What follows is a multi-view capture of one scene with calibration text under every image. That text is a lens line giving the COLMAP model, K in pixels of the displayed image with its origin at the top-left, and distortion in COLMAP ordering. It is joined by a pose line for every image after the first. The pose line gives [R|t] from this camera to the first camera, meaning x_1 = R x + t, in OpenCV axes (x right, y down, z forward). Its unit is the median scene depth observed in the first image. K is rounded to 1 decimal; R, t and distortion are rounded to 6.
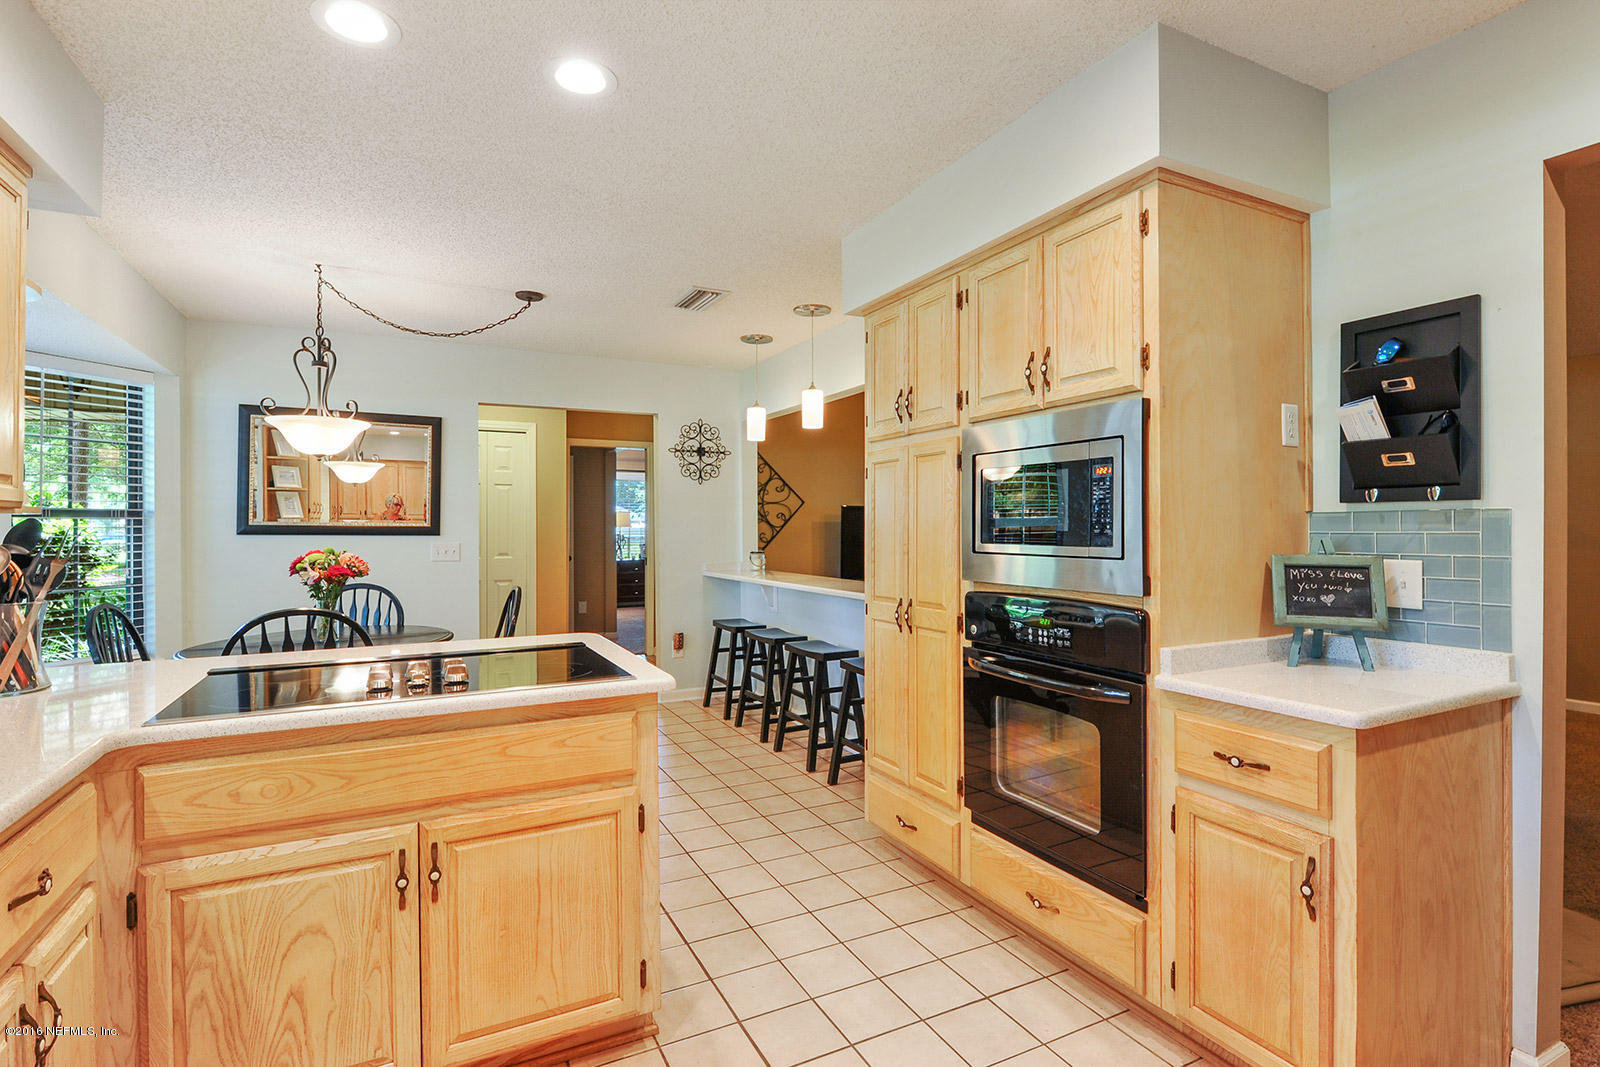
lens RADIAL K [[787.6, 0, 798.7], [0, 787.6, 533.5], [0, 0, 1]] dist [0.012811, -0.008957]
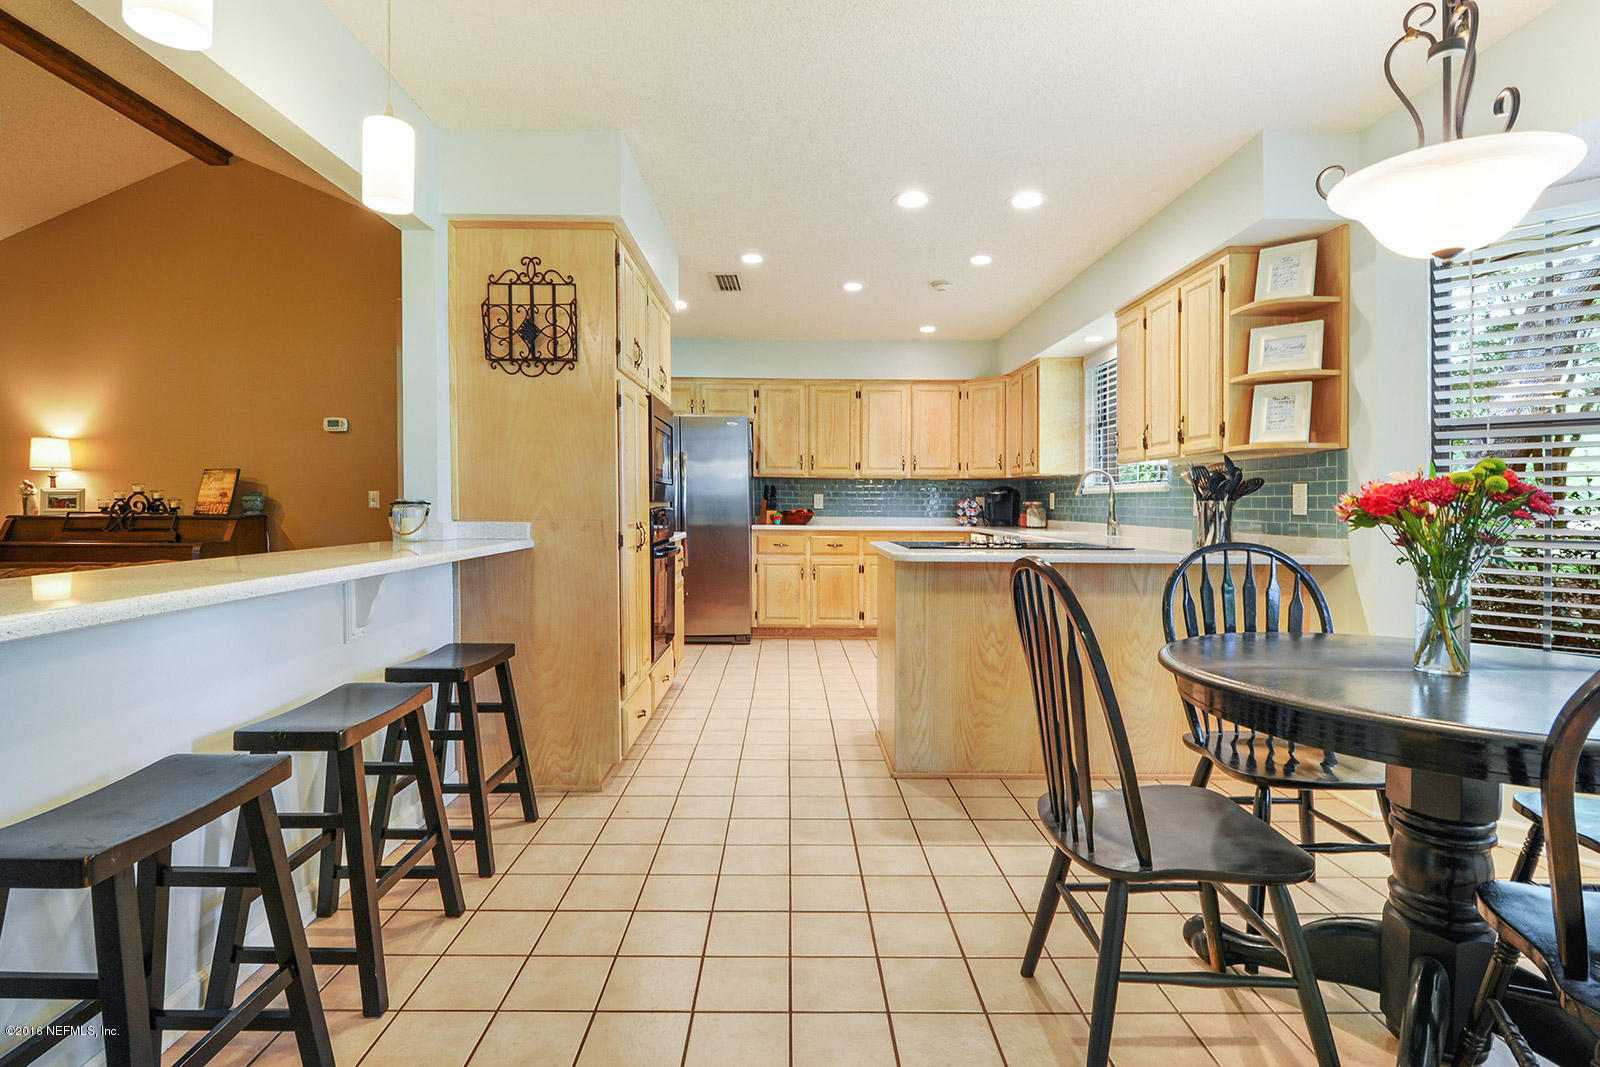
lens RADIAL K [[787.6, 0, 795.5], [0, 787.6, 513.3], [0, 0, 1]] dist [0.012811, -0.008957]
pose [[-0.903433, -0.009004, 0.428634, -0.963708], [-0.001684, 0.999846, 0.017455, 0.091913], [-0.428726, 0.015048, -0.903309, 3.324909]]
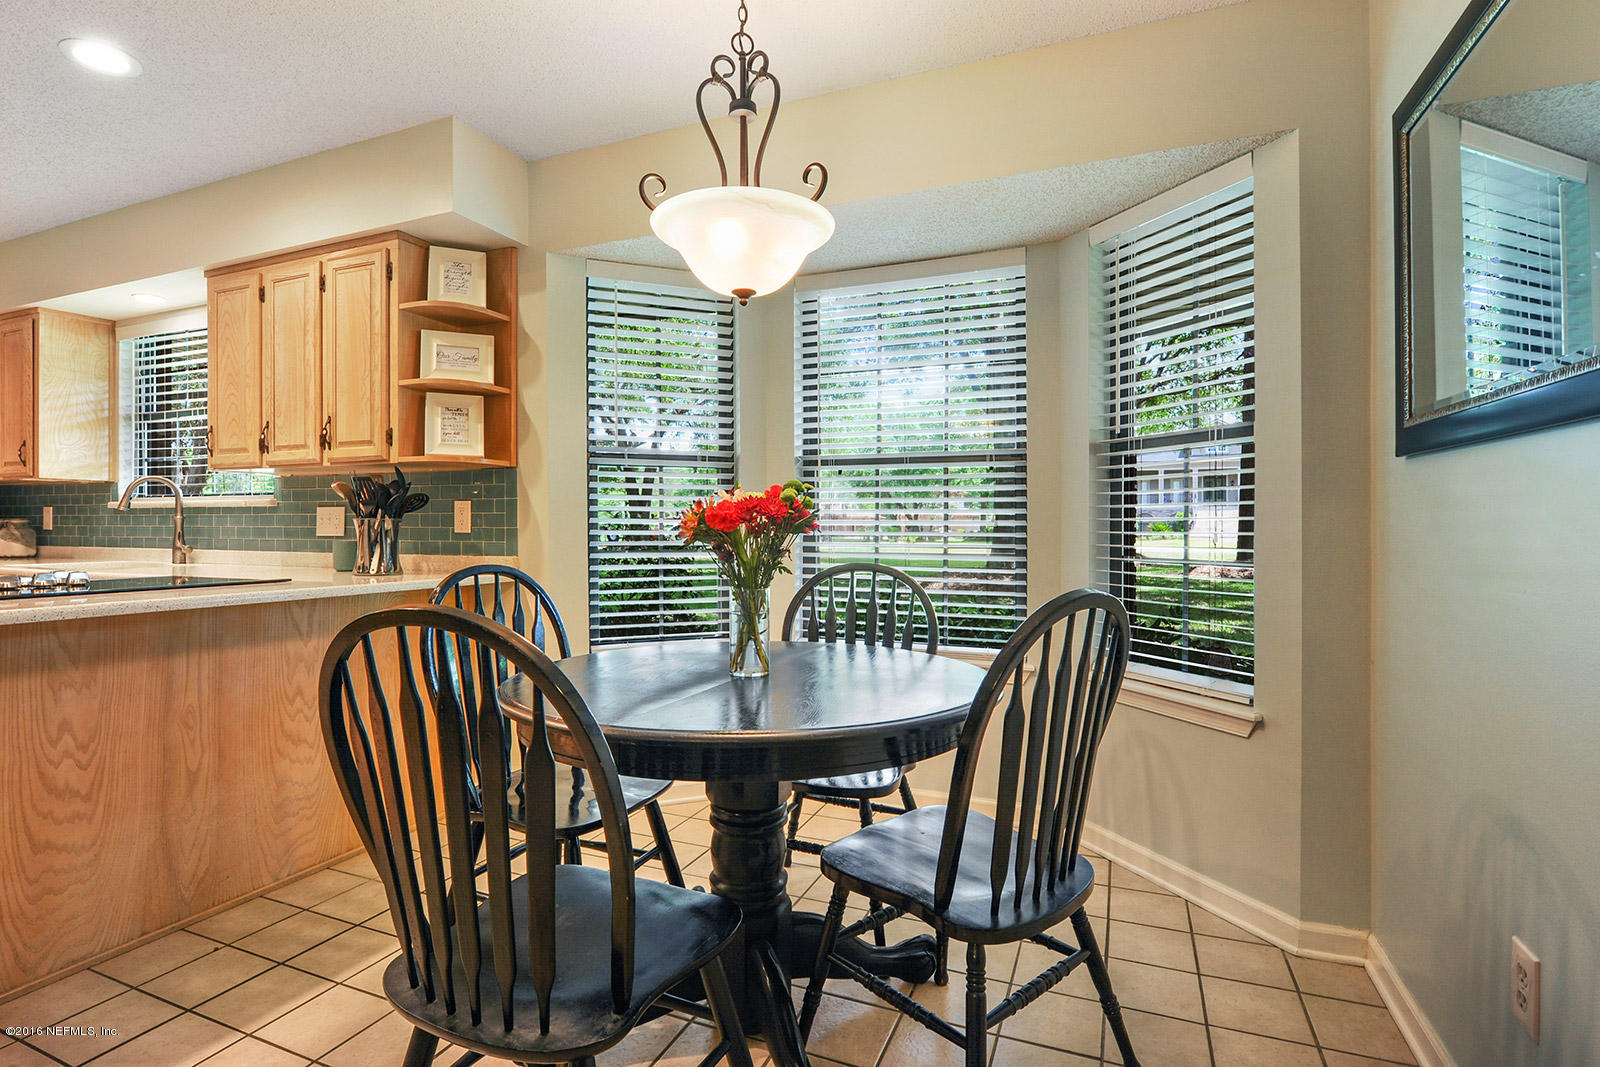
lens RADIAL K [[787.6, 0, 785.9], [0, 787.6, 519.5], [0, 0, 1]] dist [0.012811, -0.008957]
pose [[-0.764496, -0.006019, -0.644601, -0.635864], [-0.004579, 0.999982, -0.003906, 0.098944], [0.644613, -0.000035, -0.764509, 2.967529]]
